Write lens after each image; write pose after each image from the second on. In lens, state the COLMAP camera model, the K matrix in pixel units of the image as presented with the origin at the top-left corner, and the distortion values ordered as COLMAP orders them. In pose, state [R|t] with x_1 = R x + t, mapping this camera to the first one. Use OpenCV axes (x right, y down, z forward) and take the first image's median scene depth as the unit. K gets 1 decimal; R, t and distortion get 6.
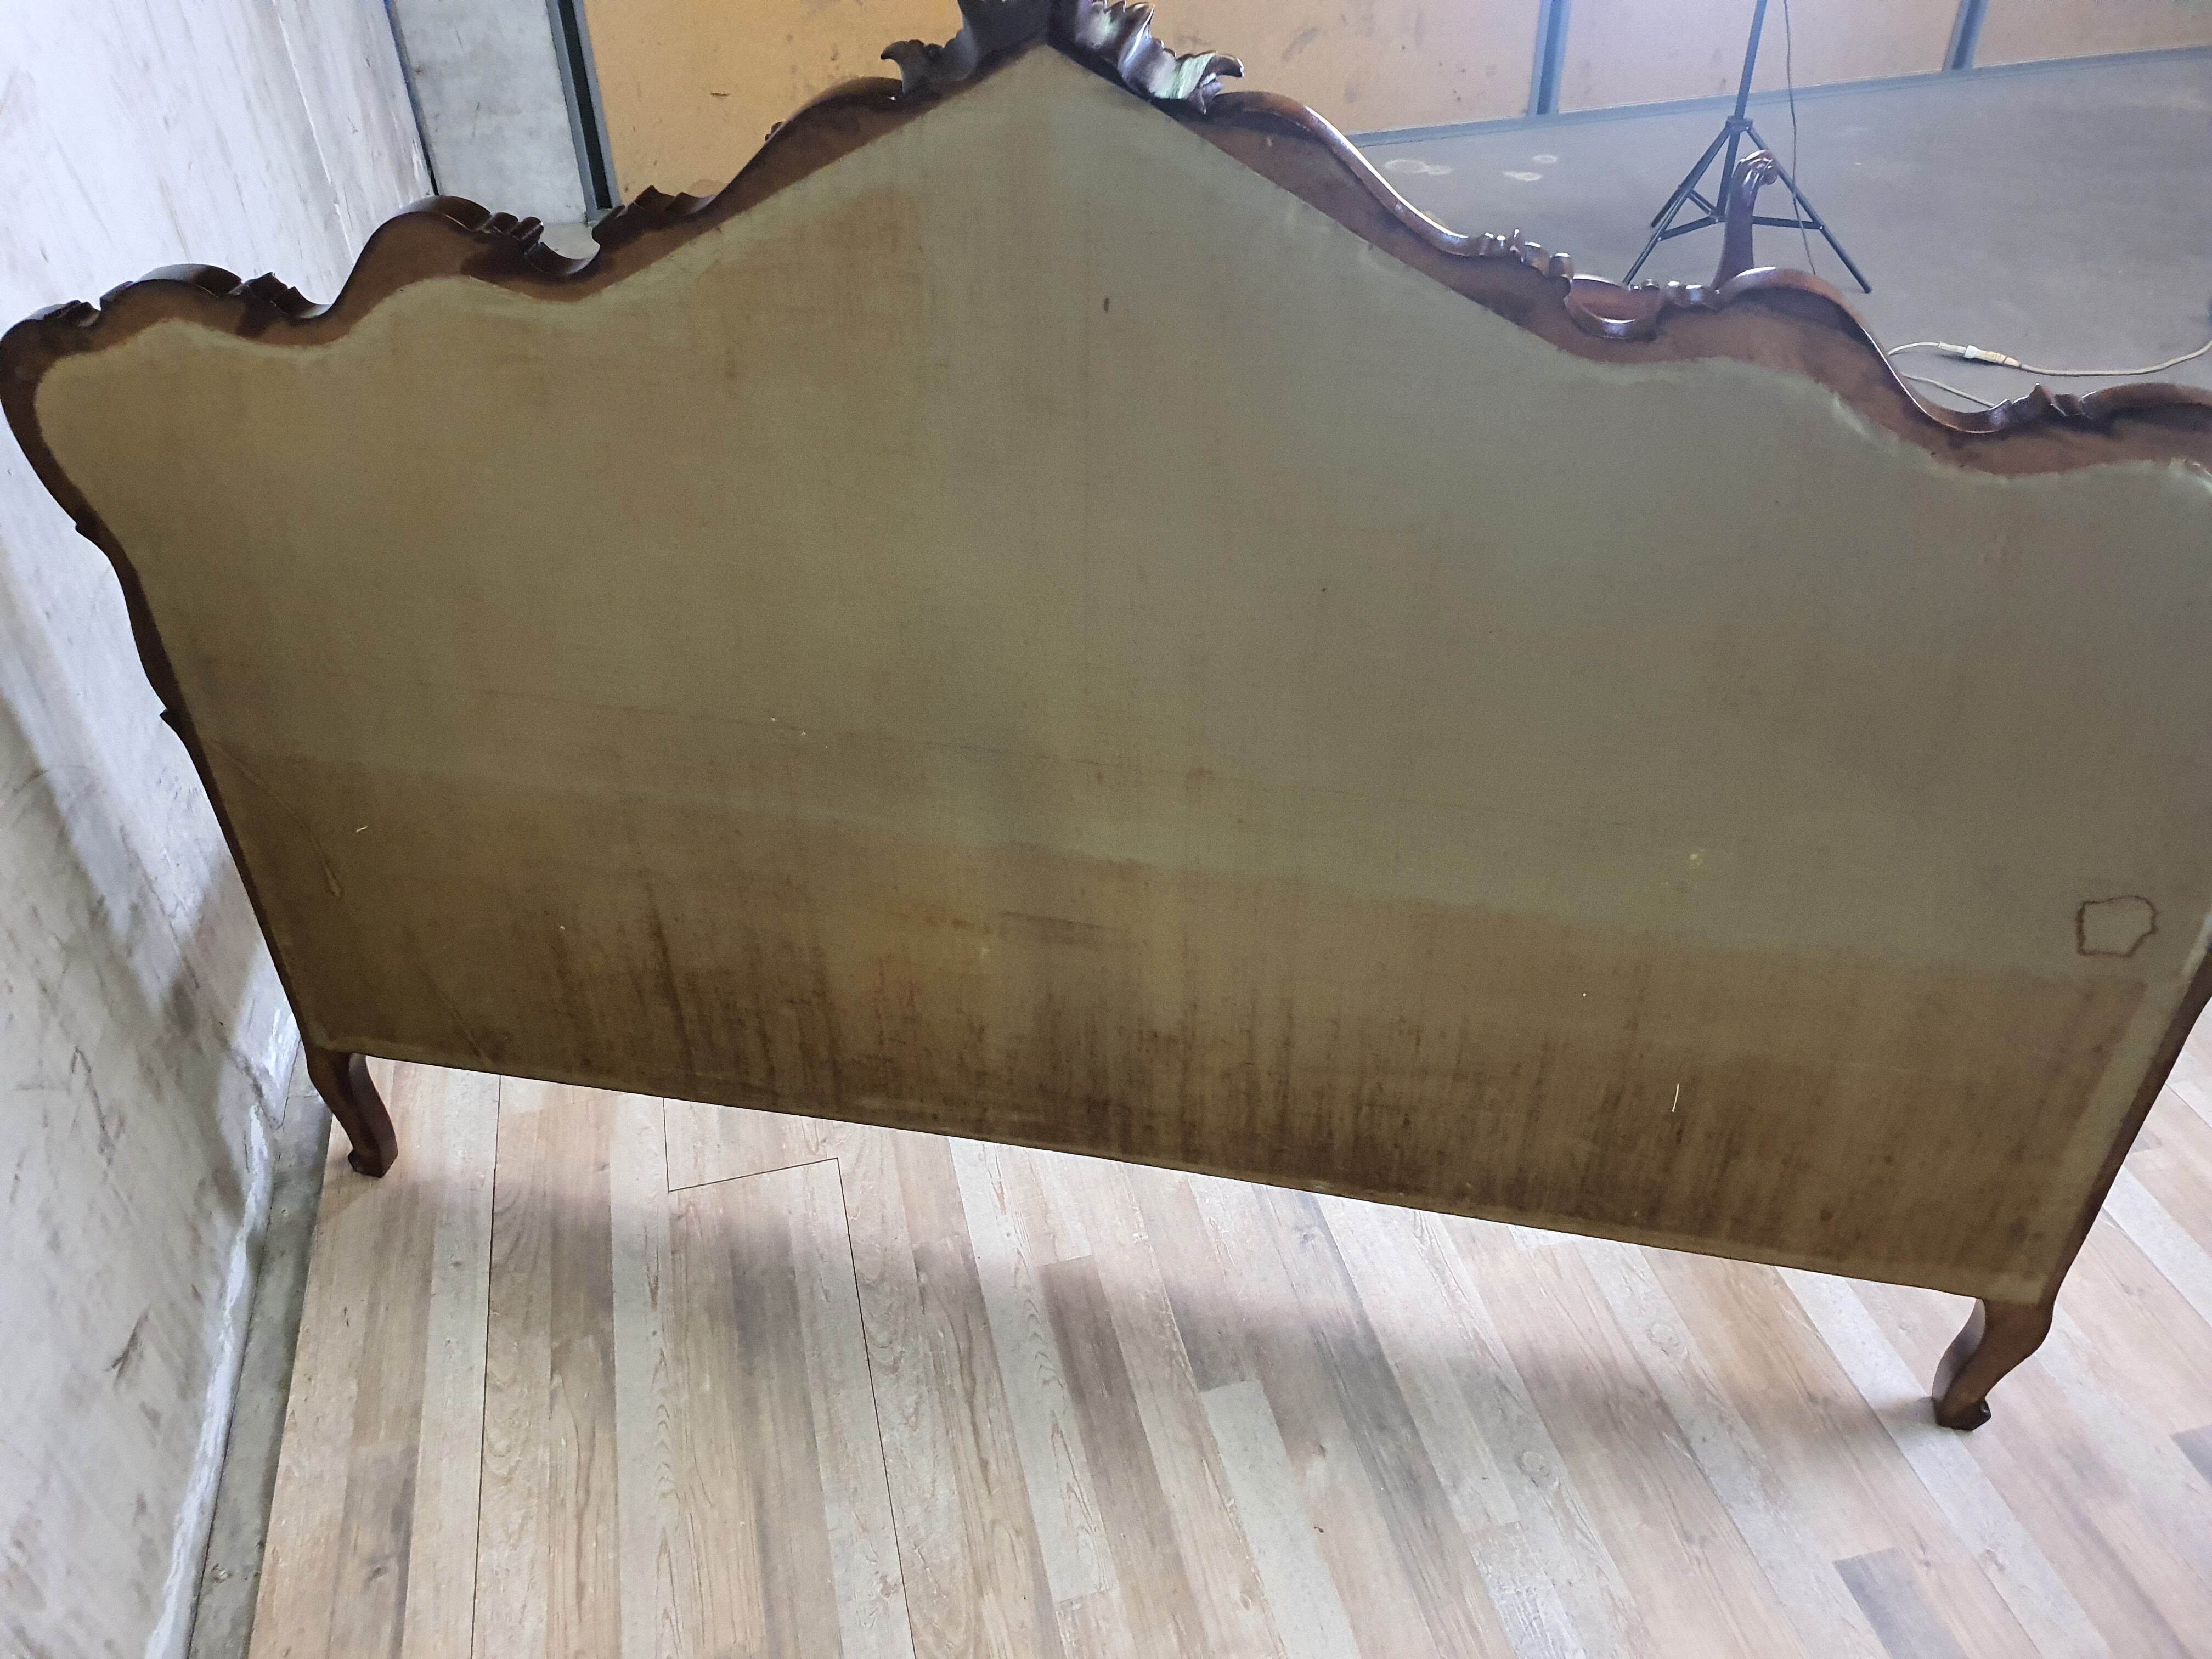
lens RADIAL K [[1734.3, 0, 1103.8], [0, 1734.3, 821.9], [0, 0, 1]] dist [0.021635, -0.035223]
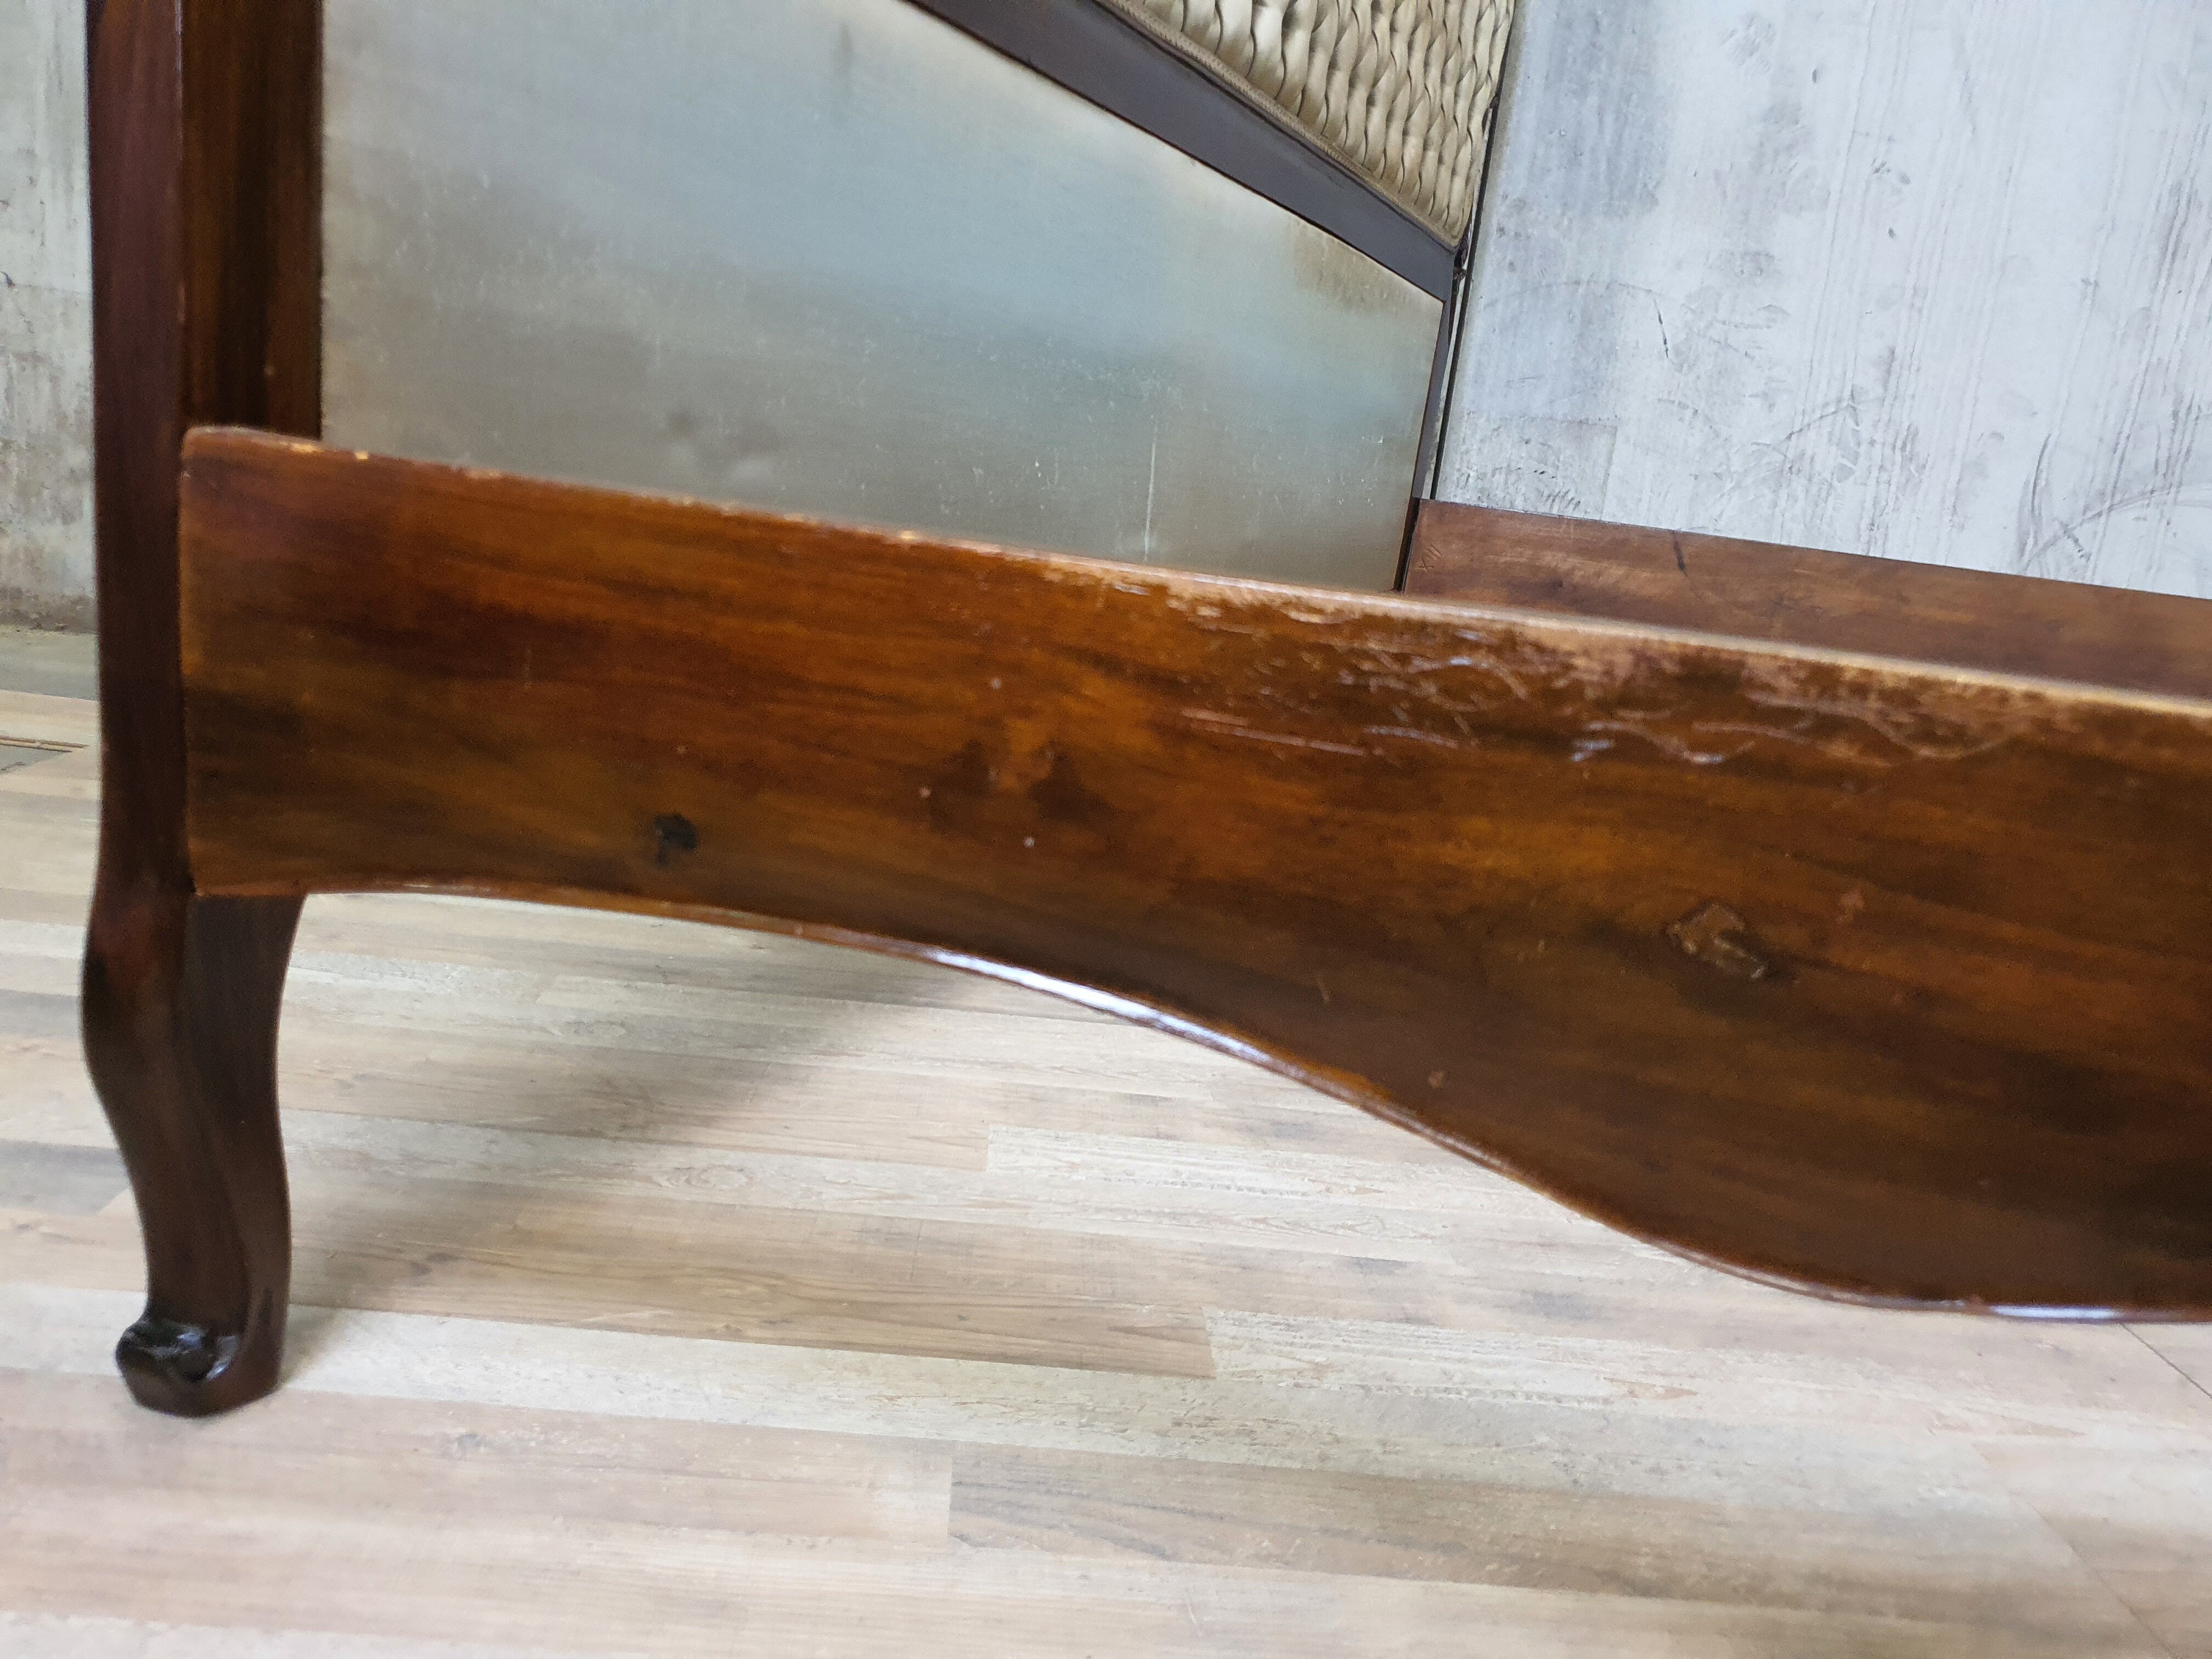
lens RADIAL K [[1742.9, 0, 1089.7], [0, 1742.9, 841.0], [0, 0, 1]] dist [-0.011580, 0.050364]
pose [[-0.200019, 0.219412, -0.954909, 0.770200], [-0.697828, 0.652227, 0.296034, 0.016247], [0.687771, 0.725574, 0.022654, 1.021236]]
